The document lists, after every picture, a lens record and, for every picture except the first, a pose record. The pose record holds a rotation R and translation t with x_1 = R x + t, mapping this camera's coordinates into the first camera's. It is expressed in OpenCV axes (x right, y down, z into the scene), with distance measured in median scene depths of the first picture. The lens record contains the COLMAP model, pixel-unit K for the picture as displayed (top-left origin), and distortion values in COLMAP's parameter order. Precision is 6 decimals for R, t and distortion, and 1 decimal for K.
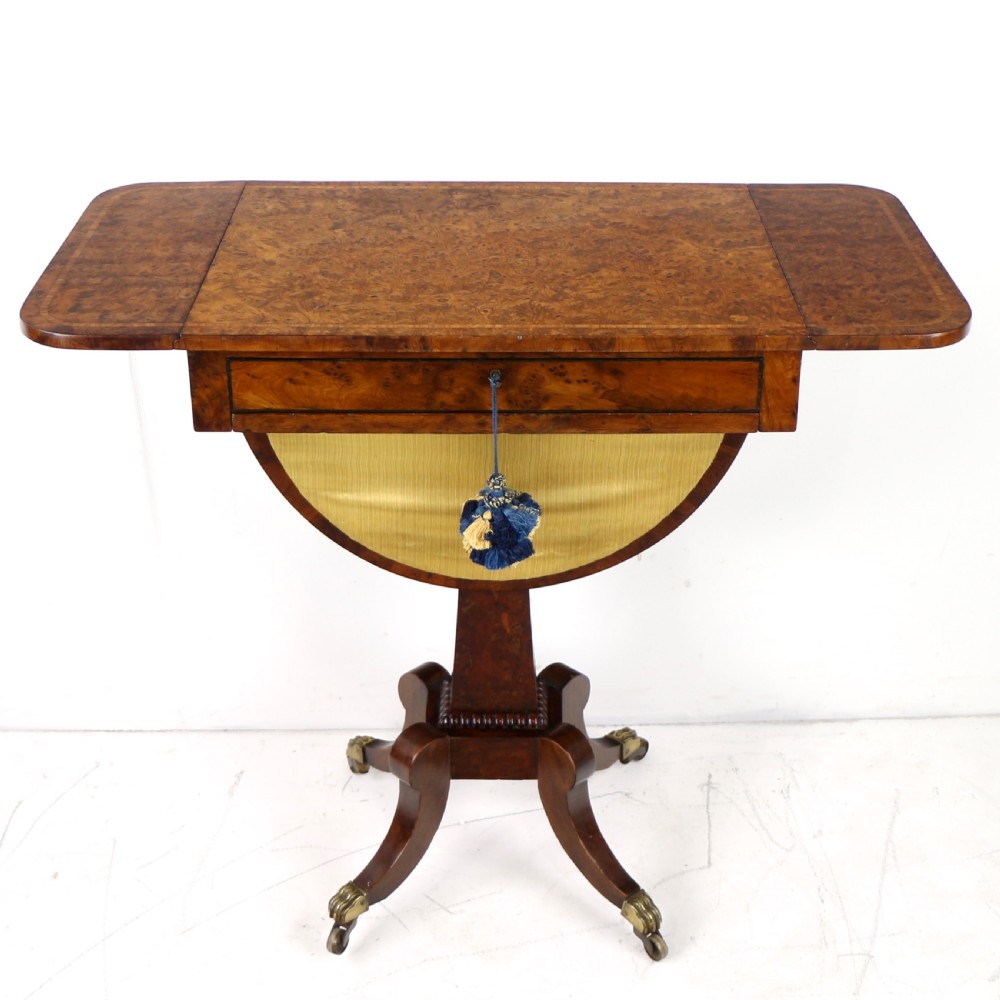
lens RADIAL K [[1699.0, 0, 501.5], [0, 1699.0, 384.1], [0, 0, 1]] dist [-0.192377, 0.175588]
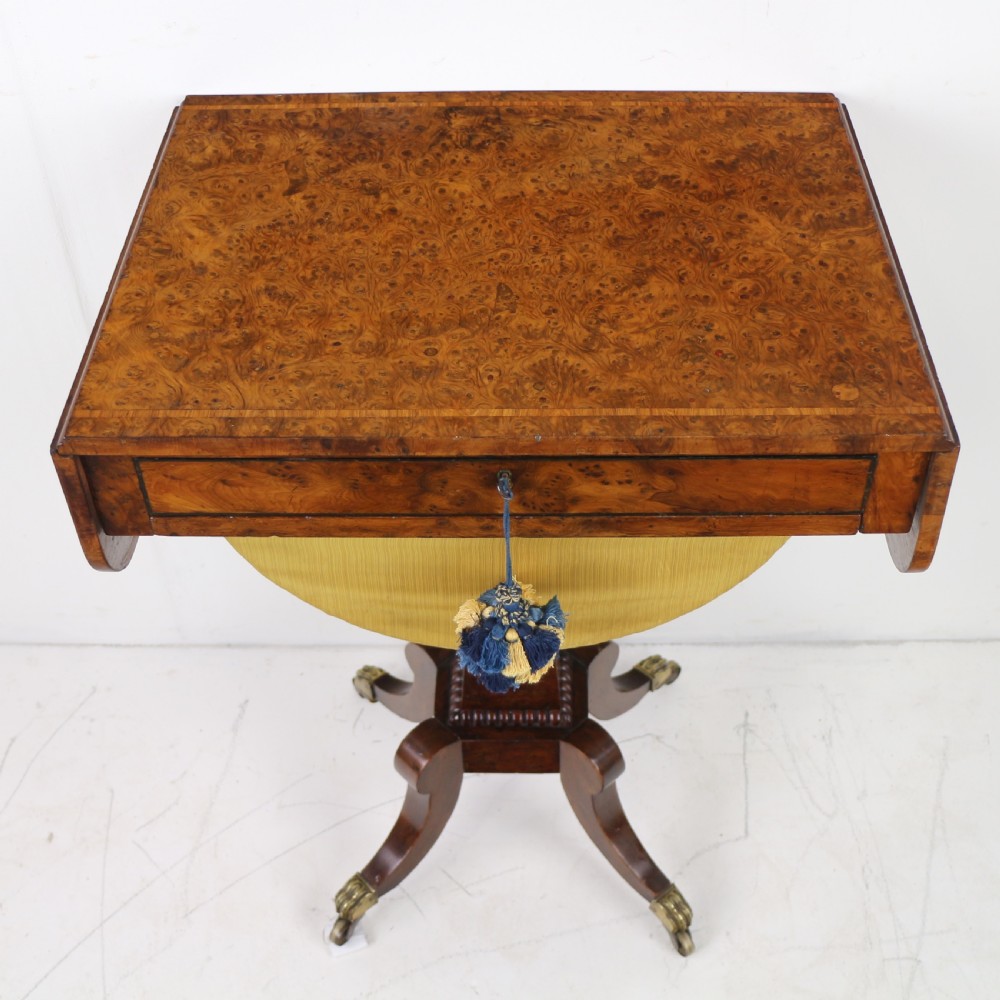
lens RADIAL K [[1390.8, 0, 504.0], [0, 1390.8, 473.9], [0, 0, 1]] dist [-0.185472, 0.143374]
pose [[0.999825, -0.004363, -0.018206, 0.006518], [0.010213, 0.942111, 0.335145, -0.191431], [0.015690, -0.335273, 0.941990, 0.416992]]
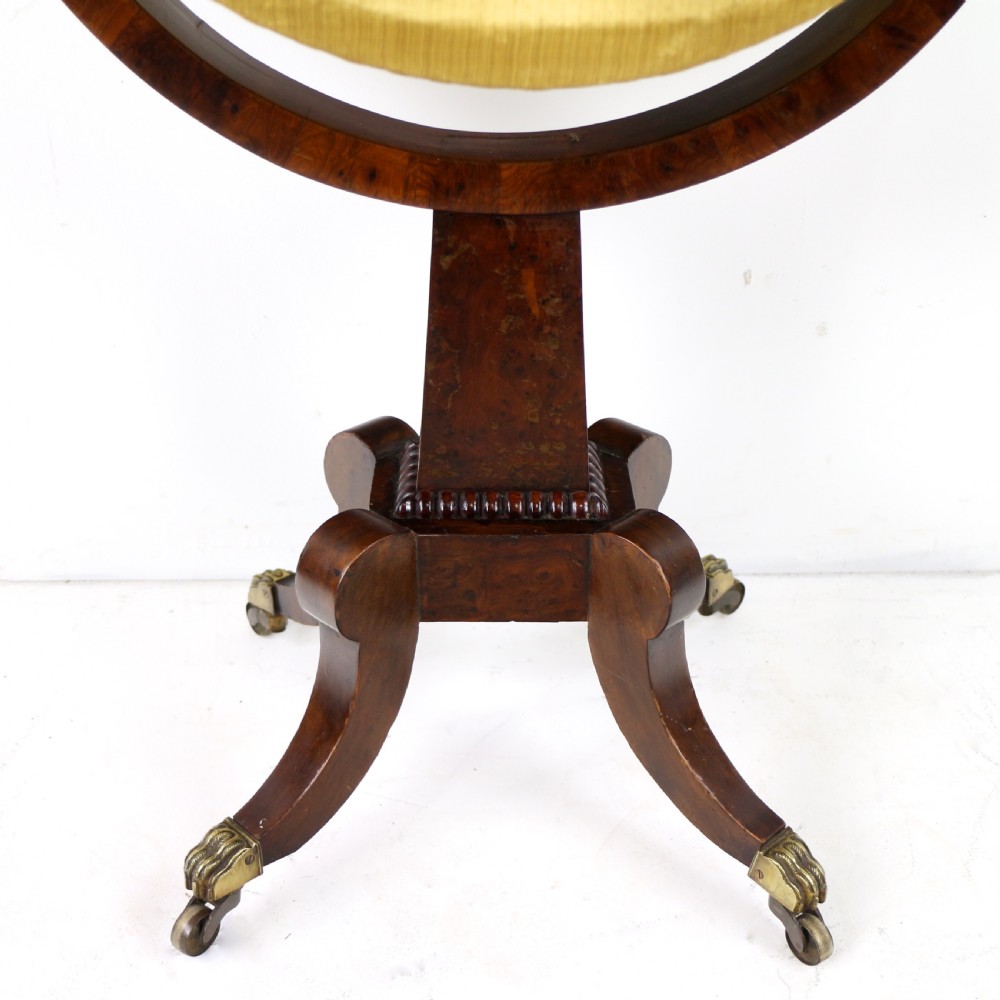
lens RADIAL K [[1302.4, 0, 518.1], [0, 1302.4, 536.9], [0, 0, 1]] dist [-0.173764, 0.030936]
pose [[0.999232, -0.002933, 0.039077, -0.017996], [-0.001113, 0.994667, 0.103133, 0.196399], [-0.039172, -0.103097, 0.993900, 0.707038]]
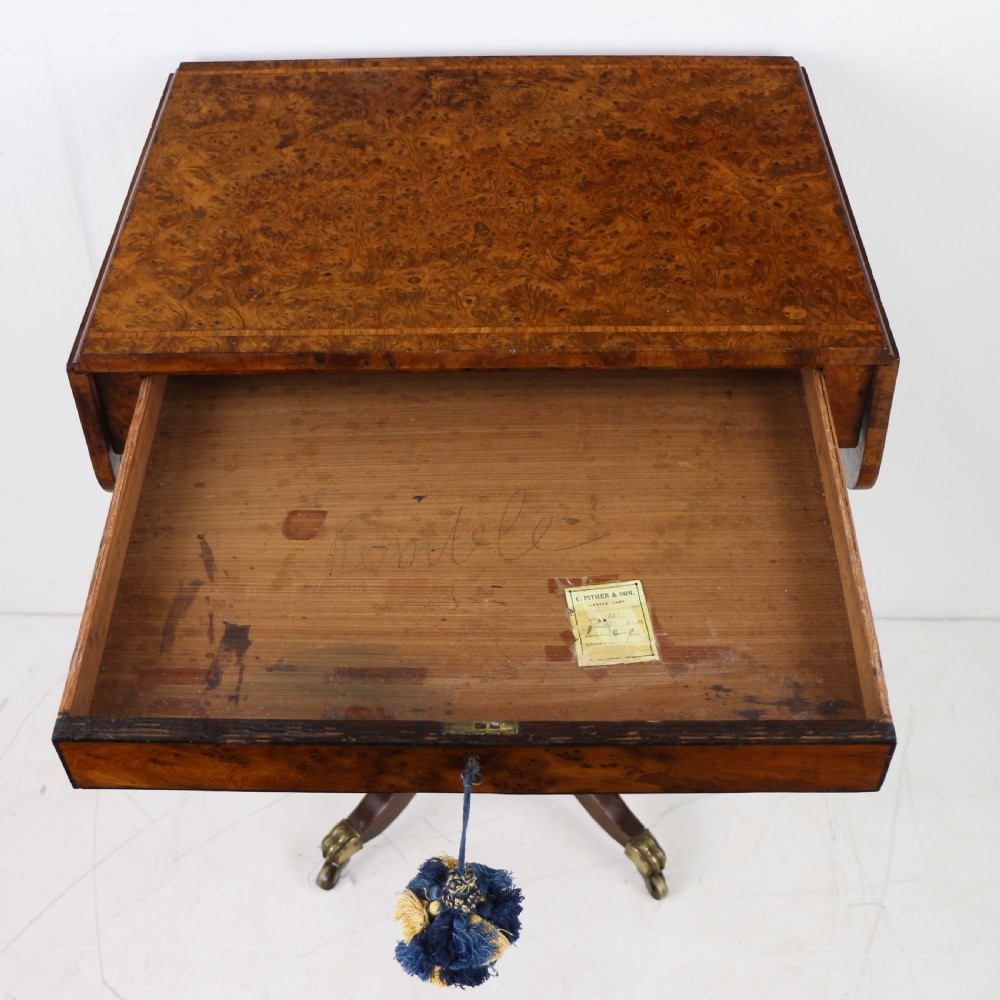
lens RADIAL K [[1456.2, 0, 471.2], [0, 1456.2, 564.2], [0, 0, 1]] dist [-0.179501, 0.114534]
pose [[0.999580, -0.006958, -0.028143, 0.009081], [0.016708, 0.931596, 0.363111, -0.164092], [0.023691, -0.363428, 0.931321, 0.321956]]
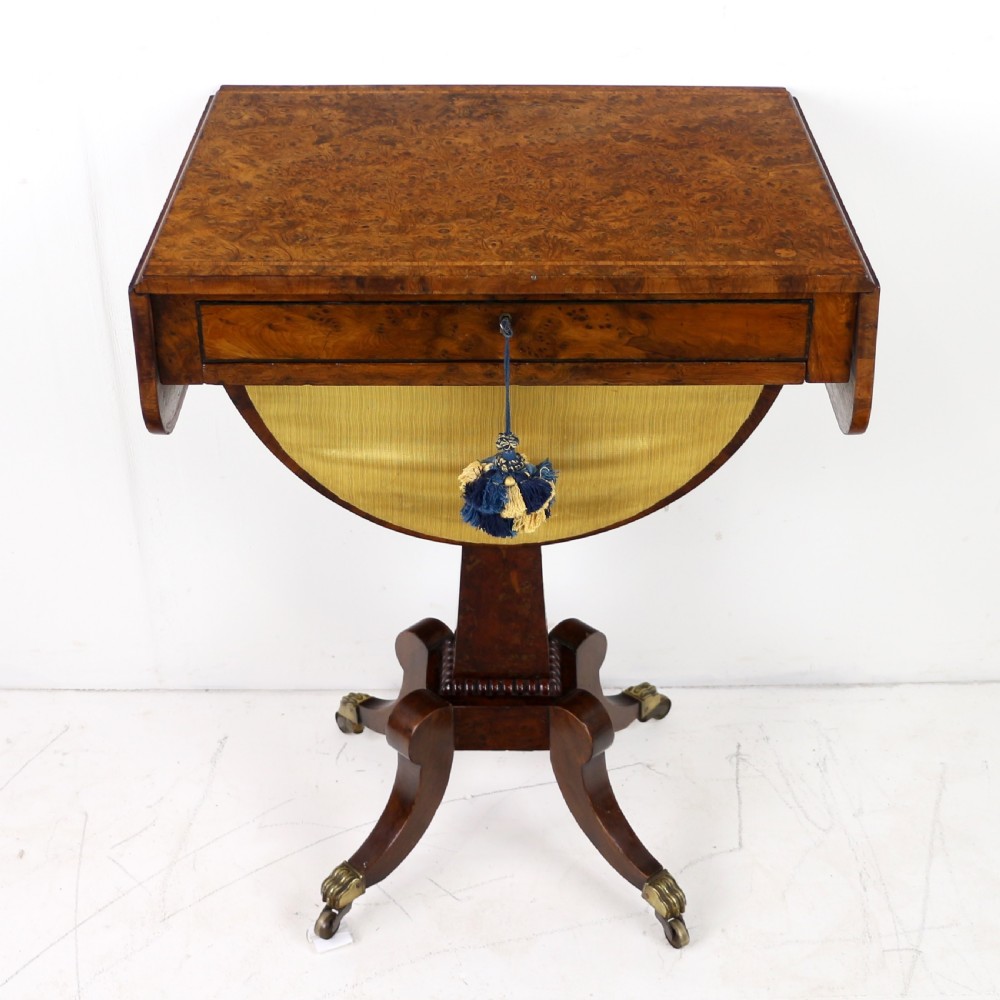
lens RADIAL K [[1738.9, 0, 503.7], [0, 1738.9, 412.7], [0, 0, 1]] dist [-0.181572, 0.077337]
pose [[0.999989, -0.002891, 0.003728, -0.007444], [0.002541, 0.995886, 0.090579, -0.036091], [-0.003974, -0.090569, 0.995882, 0.102981]]
